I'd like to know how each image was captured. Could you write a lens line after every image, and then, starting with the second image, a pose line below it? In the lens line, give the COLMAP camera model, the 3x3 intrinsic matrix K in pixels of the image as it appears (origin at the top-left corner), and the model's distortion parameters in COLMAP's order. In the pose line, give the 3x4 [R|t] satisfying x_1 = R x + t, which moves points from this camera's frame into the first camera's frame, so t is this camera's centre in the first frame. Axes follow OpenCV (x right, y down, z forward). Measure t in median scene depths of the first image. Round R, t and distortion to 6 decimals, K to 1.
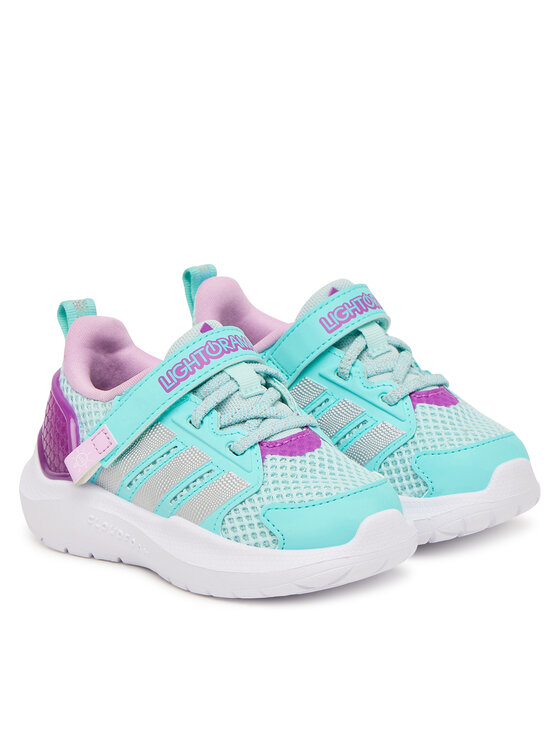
lens RADIAL K [[2241.8, 0, 280.0], [0, 2241.8, 373.0], [0, 0, 1]] dist [0.027154, 0.140637]
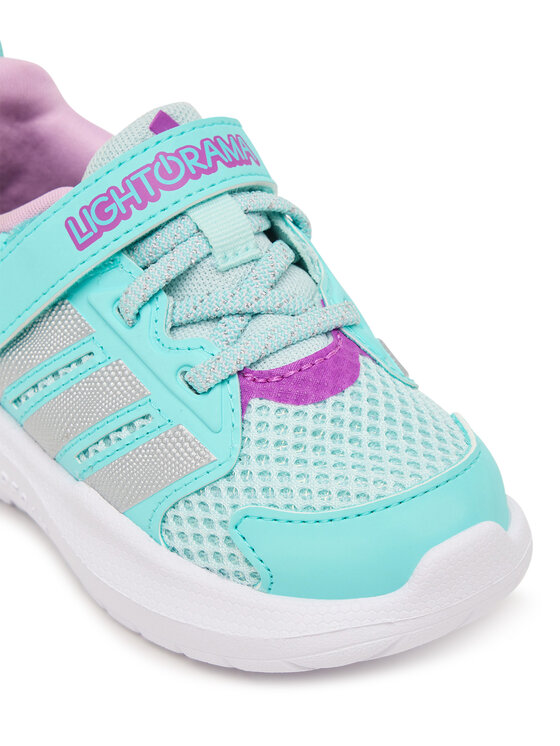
lens RADIAL K [[1742.7, 0, 280.0], [0, 1742.7, 373.0], [0, 0, 1]] dist [-0.060675, 0.677708]
pose [[0.995363, 0.058540, -0.076327, 0.030804], [-0.033811, 0.955779, 0.292136, -0.086463], [0.090054, -0.288201, 0.953326, 0.603614]]
